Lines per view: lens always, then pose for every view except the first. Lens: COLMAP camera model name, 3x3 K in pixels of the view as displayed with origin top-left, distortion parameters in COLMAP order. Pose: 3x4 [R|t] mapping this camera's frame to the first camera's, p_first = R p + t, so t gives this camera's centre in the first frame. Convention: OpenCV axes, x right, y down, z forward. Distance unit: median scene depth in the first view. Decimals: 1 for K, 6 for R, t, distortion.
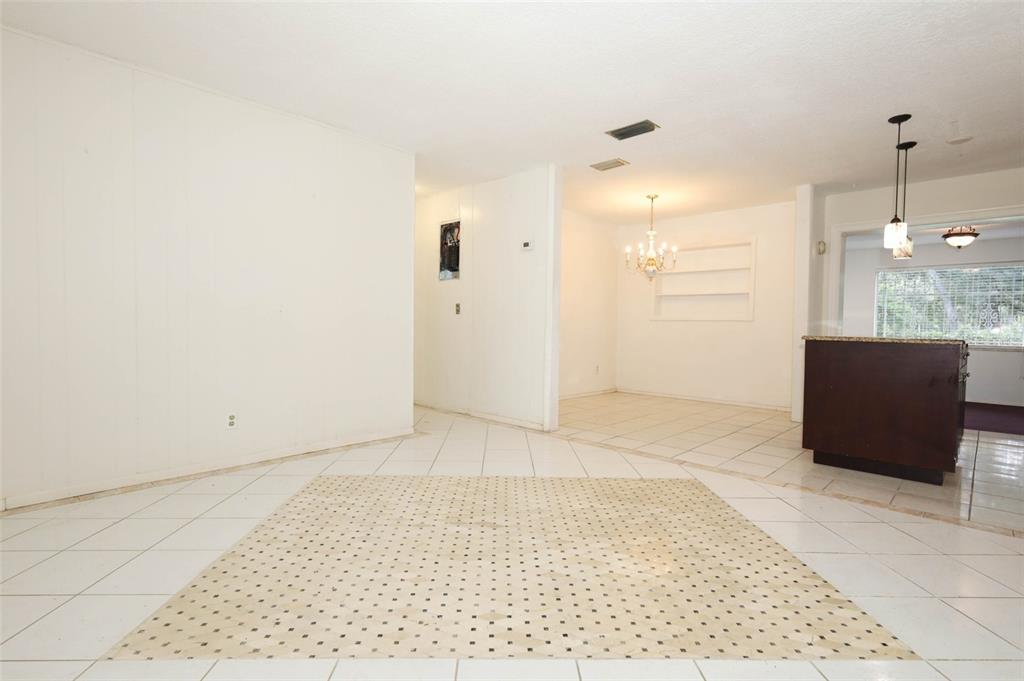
lens RADIAL K [[495.5, 0, 510.2], [0, 495.5, 338.5], [0, 0, 1]] dist [0.007293, -0.000140]
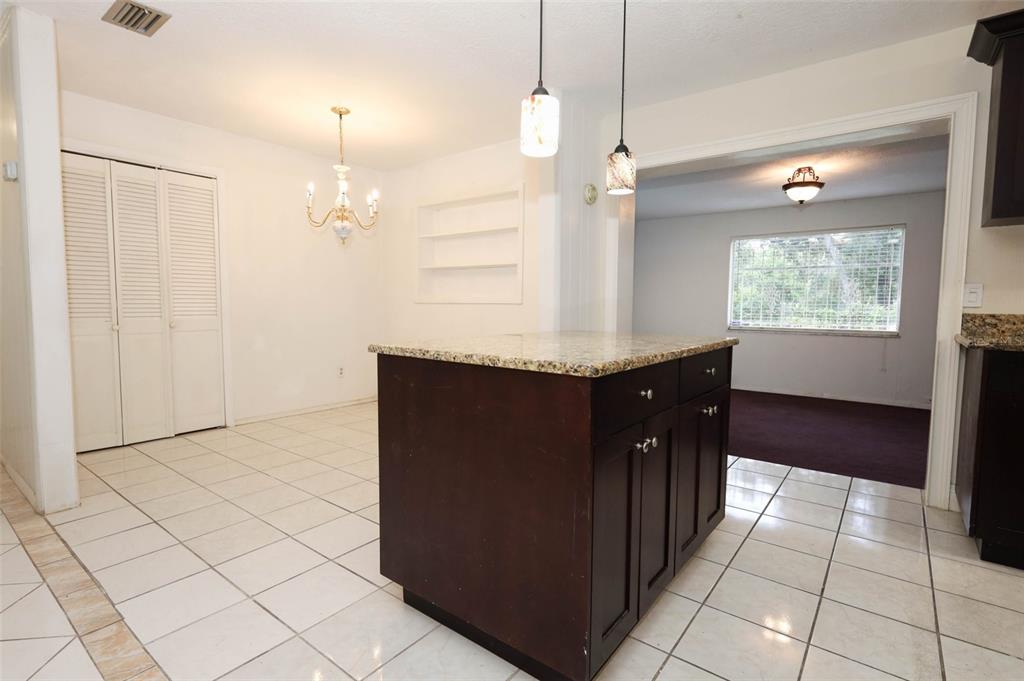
lens RADIAL K [[495.5, 0, 510.2], [0, 495.5, 338.5], [0, 0, 1]] dist [0.007293, -0.000140]
pose [[0.994383, -0.016432, 0.104560, 0.671387], [0.011993, 0.999006, 0.042941, -0.029572], [-0.105162, -0.041446, 0.993591, 0.519915]]
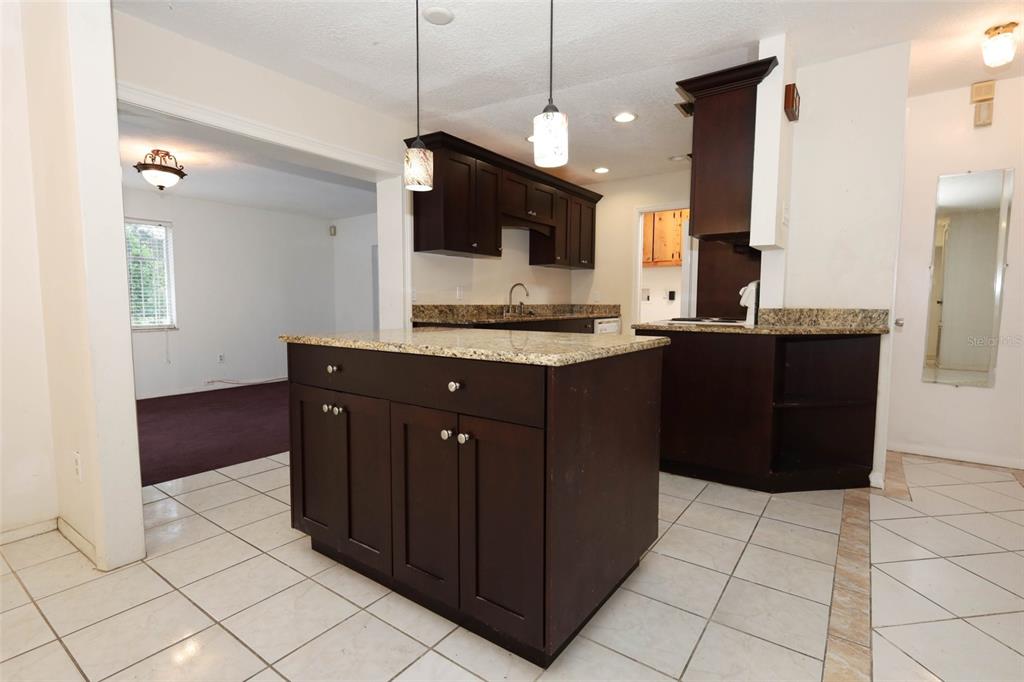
lens RADIAL K [[495.5, 0, 510.2], [0, 495.5, 339.0], [0, 0, 1]] dist [0.007293, -0.000140]
pose [[-0.133383, -0.092154, 0.986771, 0.247386], [0.025810, 0.995007, 0.096412, -0.052038], [-0.990728, 0.038328, -0.130338, 1.077791]]
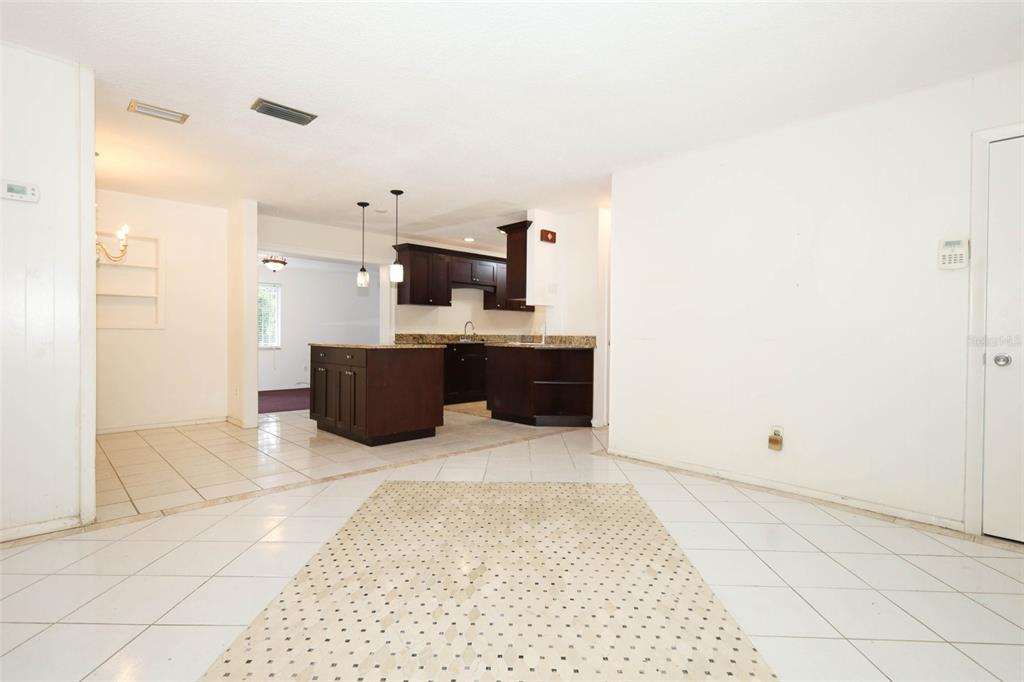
lens RADIAL K [[495.5, 0, 510.2], [0, 495.5, 339.0], [0, 0, 1]] dist [0.007293, -0.000140]
pose [[0.037995, -0.023416, 0.999004, -0.617087], [0.022983, 0.999481, 0.022553, -0.040389], [-0.999014, 0.022103, 0.038513, 0.604289]]
